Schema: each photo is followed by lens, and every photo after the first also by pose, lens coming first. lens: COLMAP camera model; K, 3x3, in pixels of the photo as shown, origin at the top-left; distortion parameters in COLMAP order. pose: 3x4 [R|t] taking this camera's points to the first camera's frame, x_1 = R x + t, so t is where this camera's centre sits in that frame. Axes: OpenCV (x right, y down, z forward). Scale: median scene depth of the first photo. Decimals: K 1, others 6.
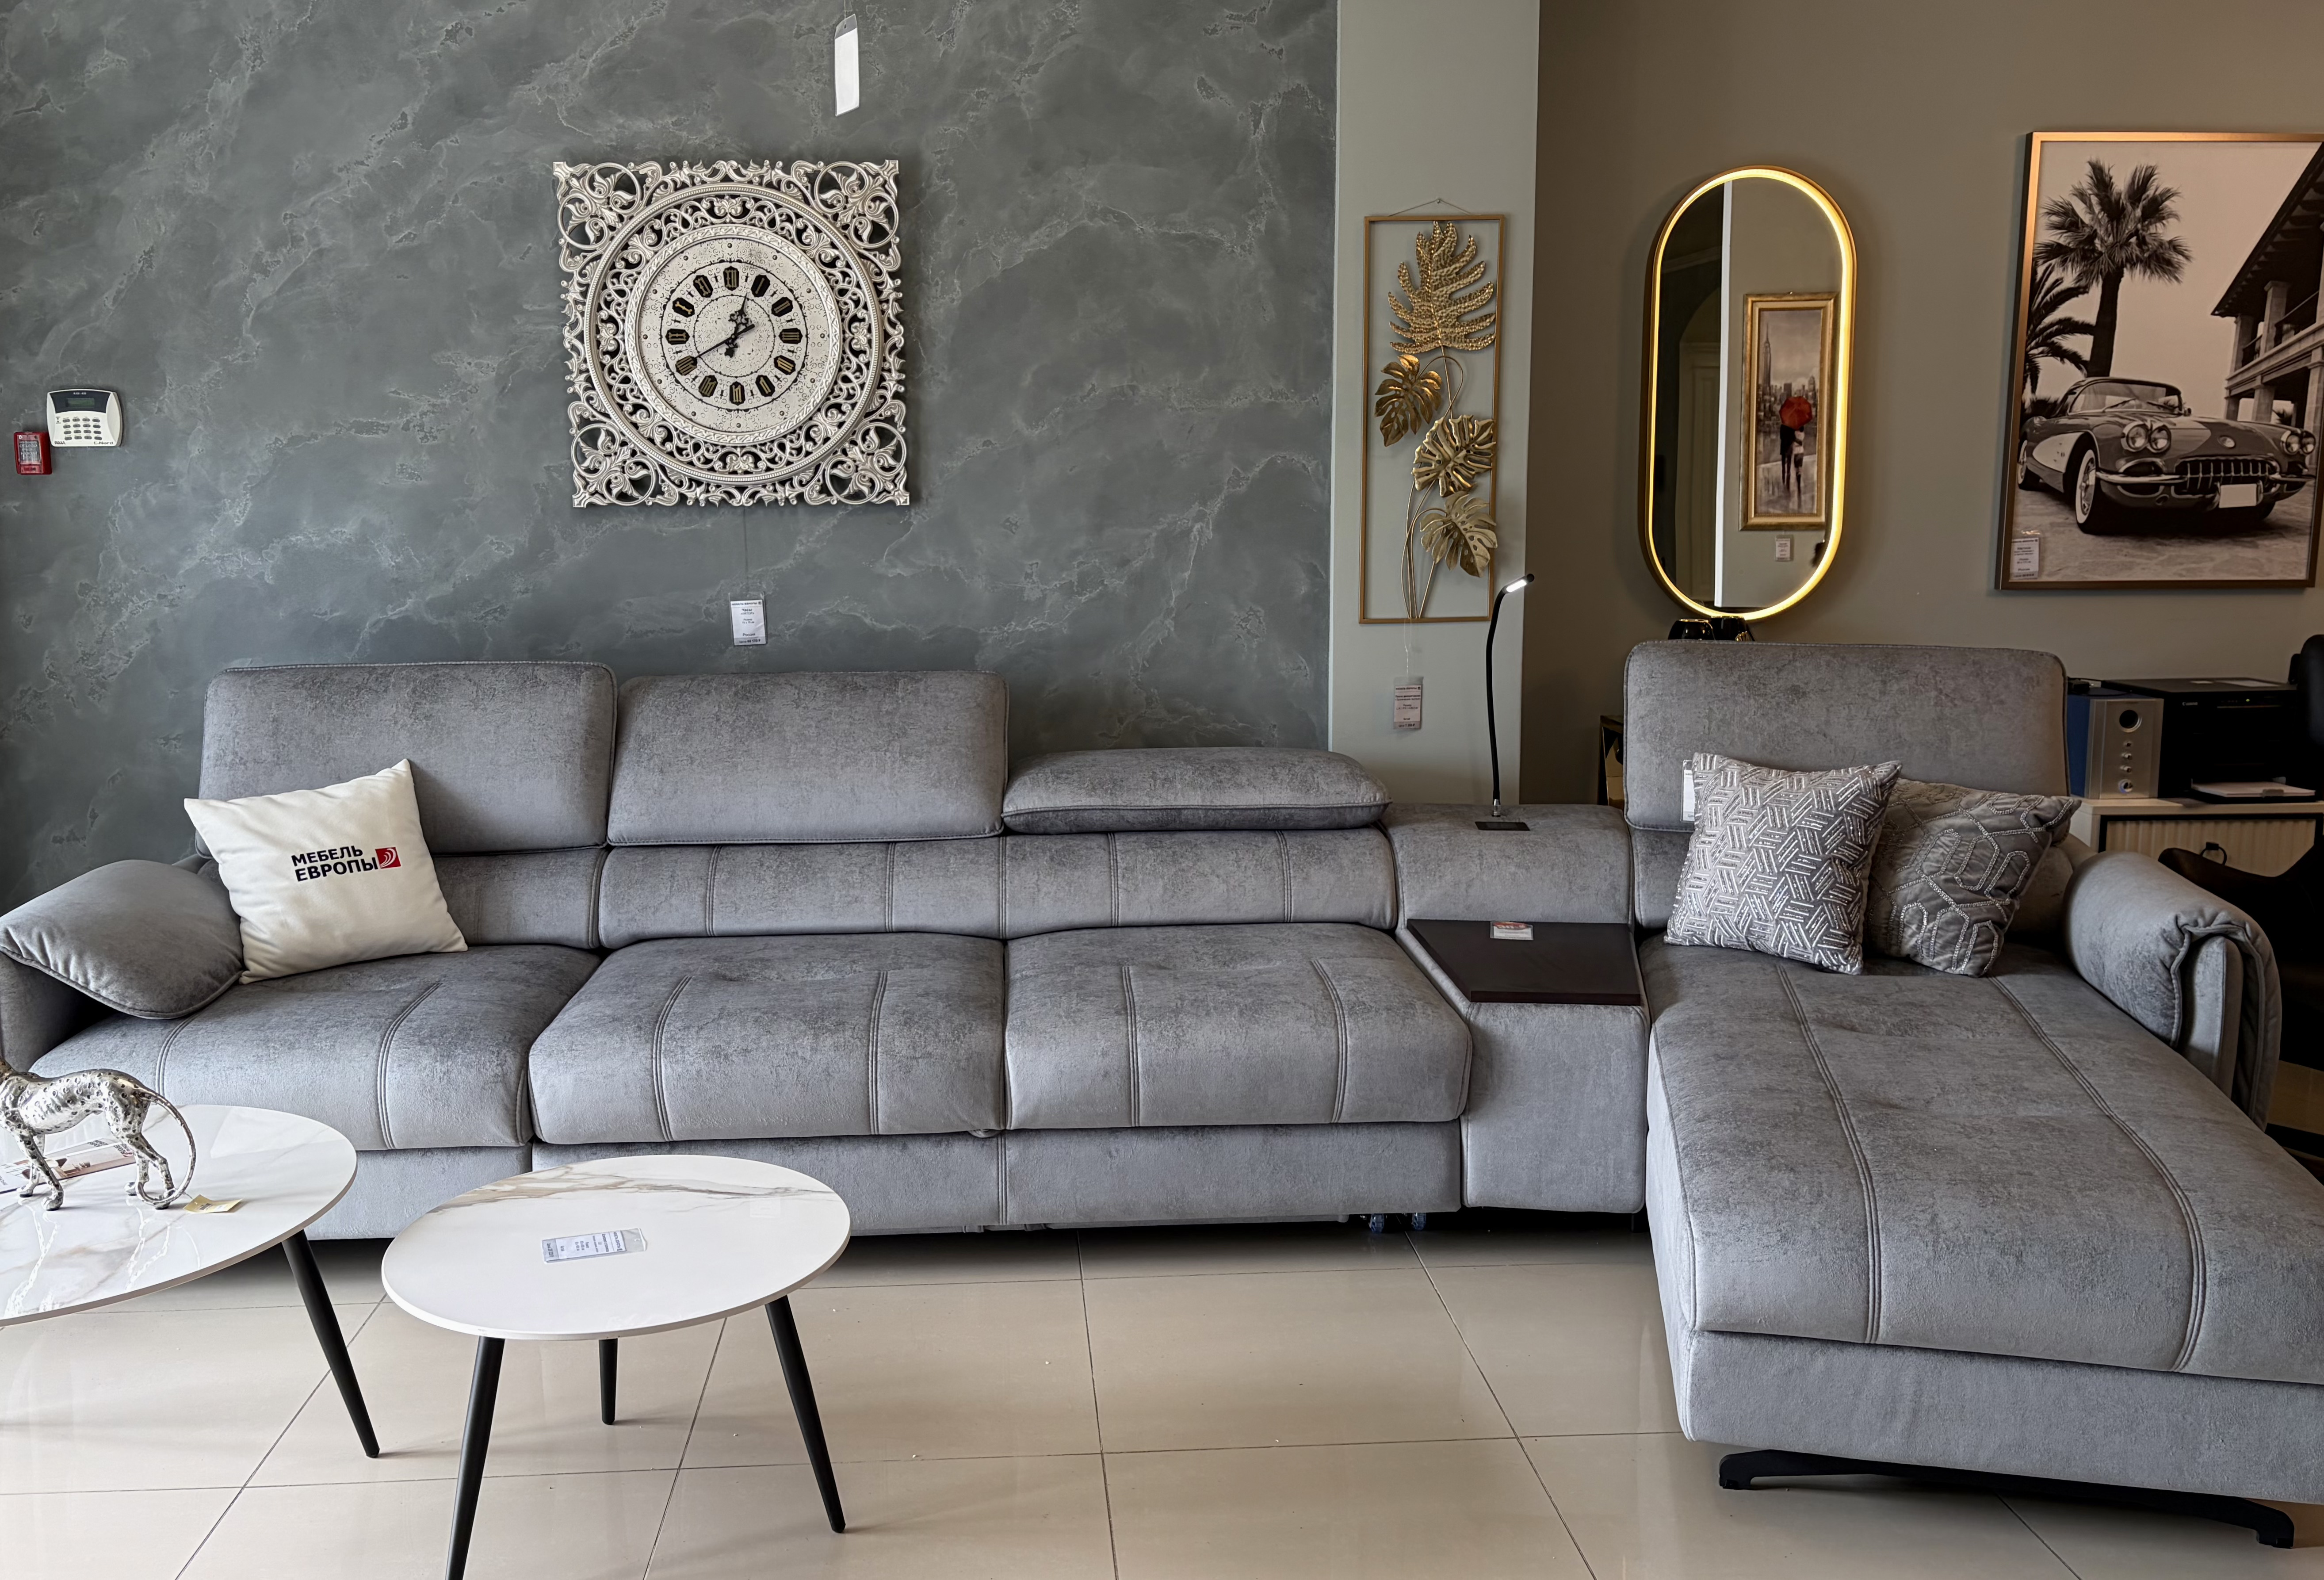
lens RADIAL K [[1759.9, 0, 1162.0], [0, 1759.9, 790.0], [0, 0, 1]] dist [-0.001880, -0.005617]
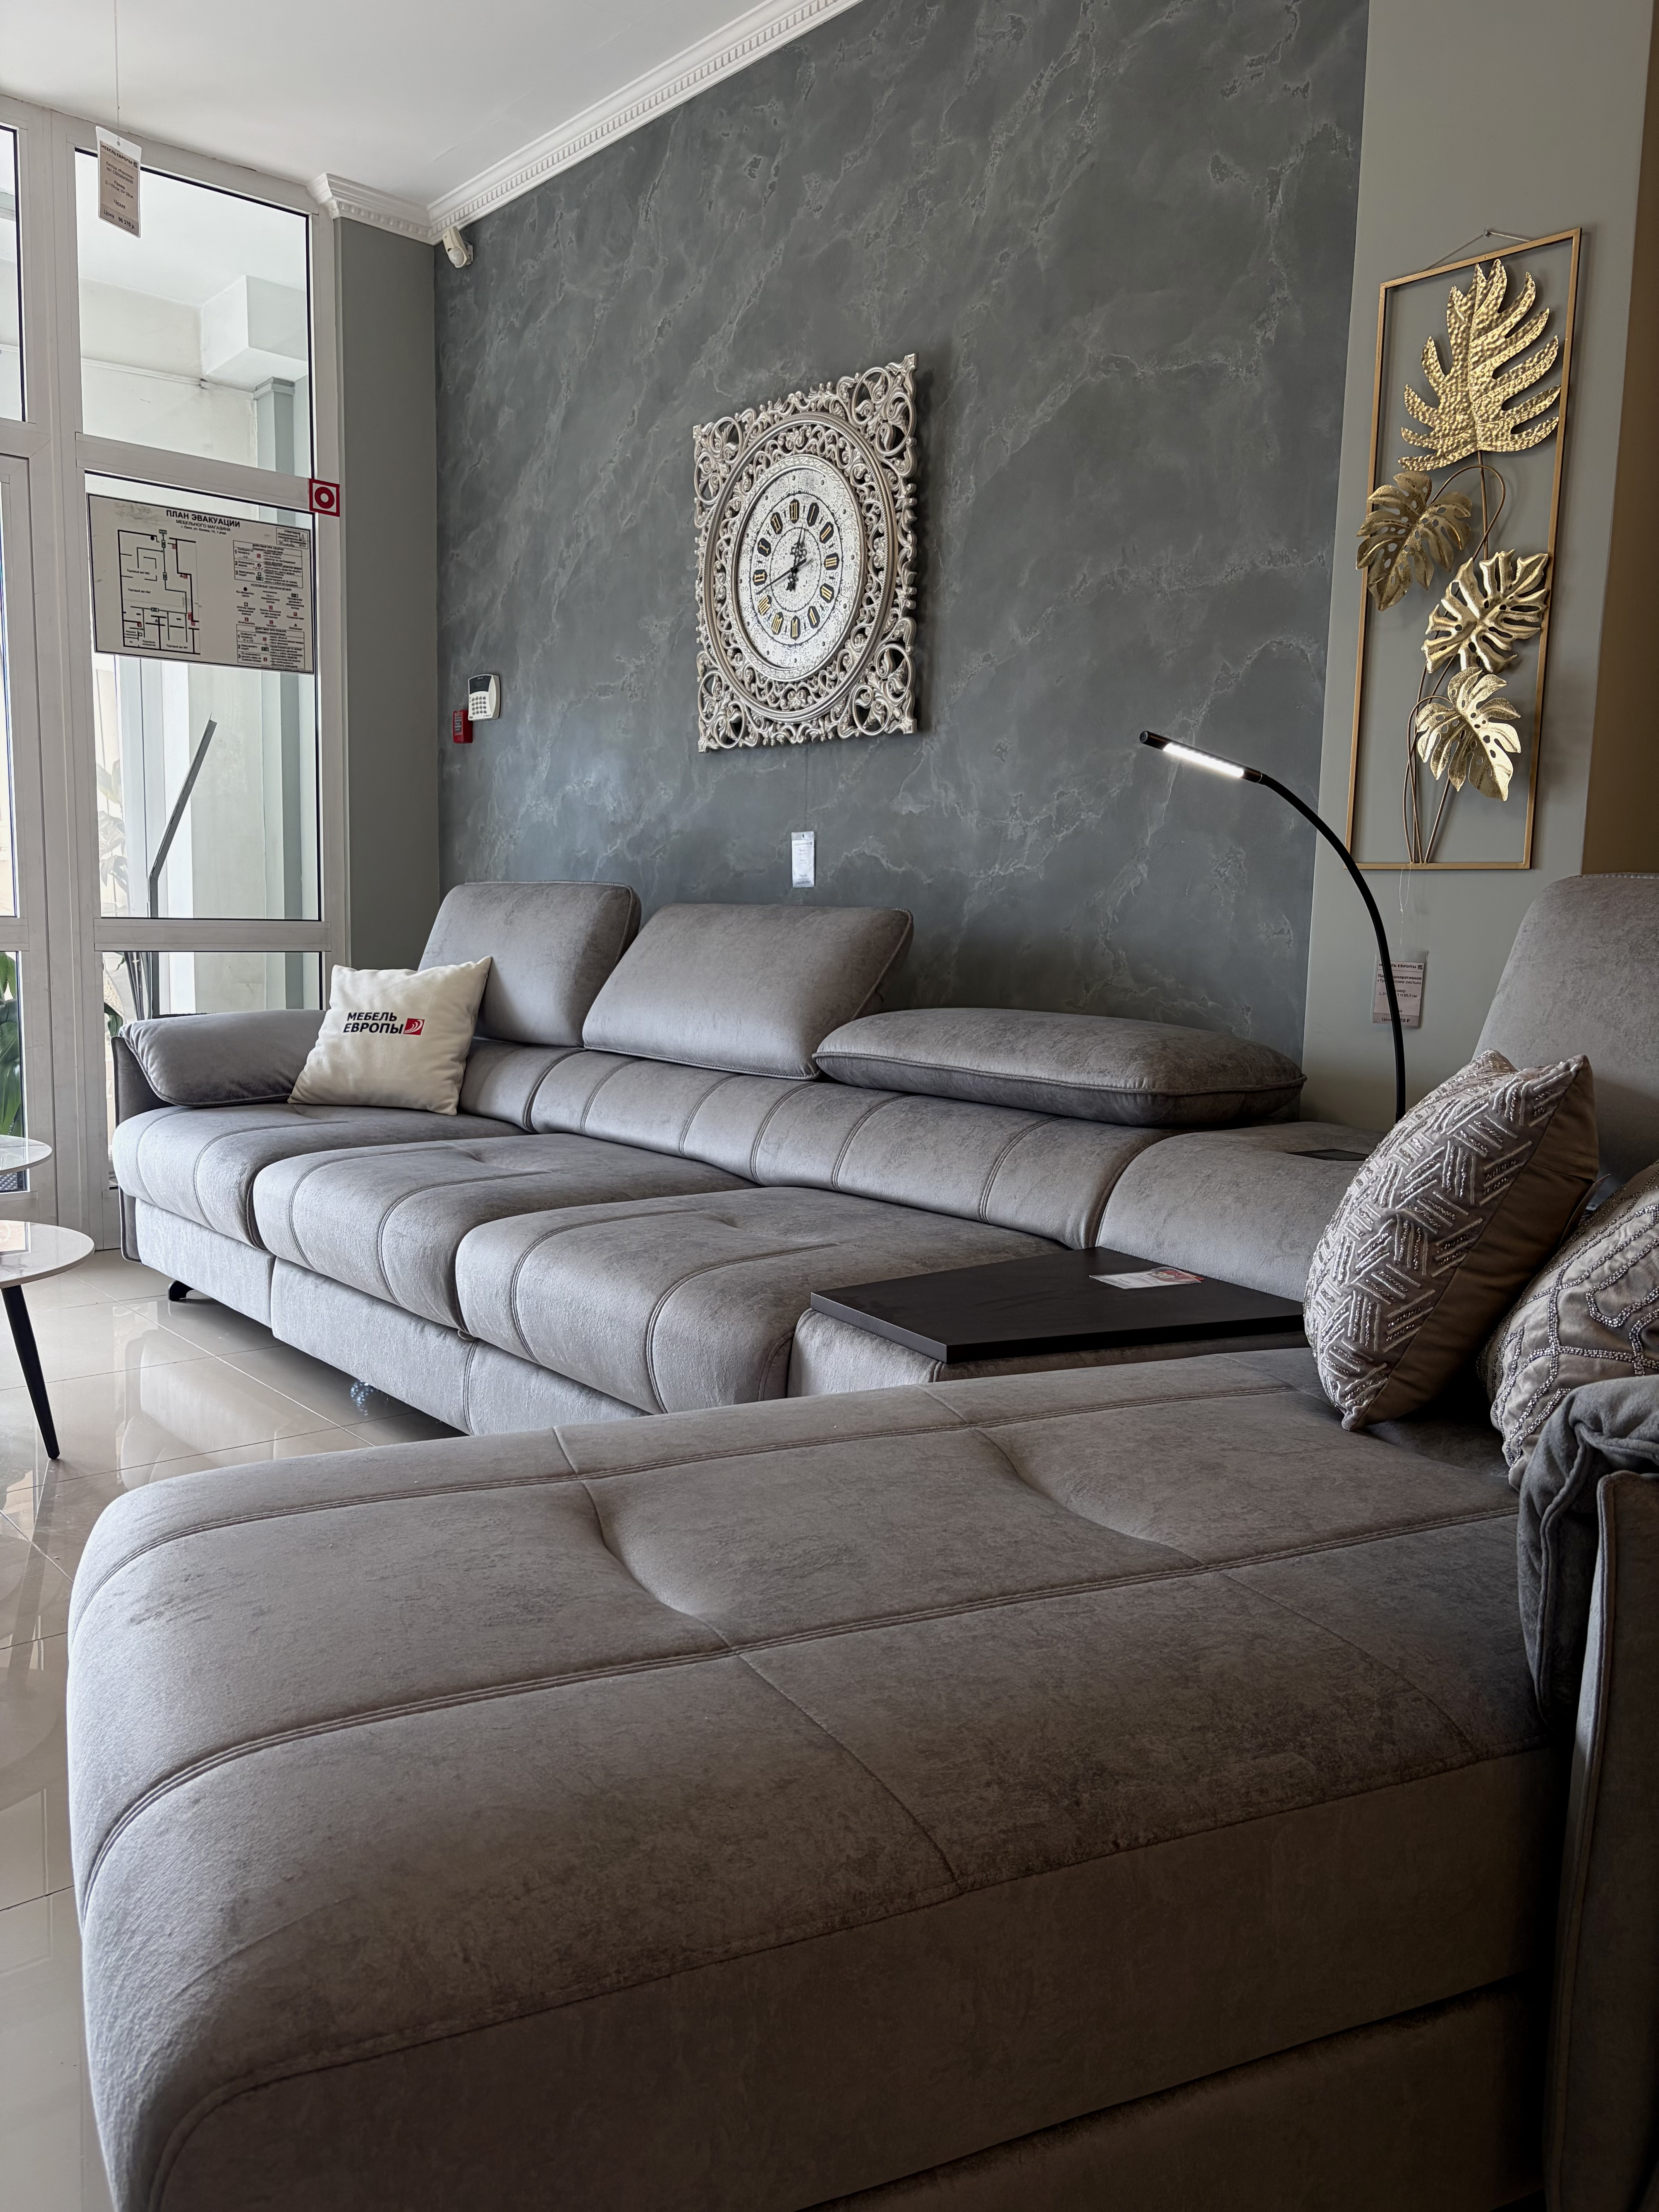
lens RADIAL K [[1692.2, 0, 828.2], [0, 1692.2, 1152.4], [0, 0, 1]] dist [-0.000016, -0.009407]
pose [[0.604802, 0.137321, -0.784447, 0.563396], [-0.161699, 0.985678, 0.047879, 0.018969], [0.779787, 0.097887, 0.618345, 0.450037]]
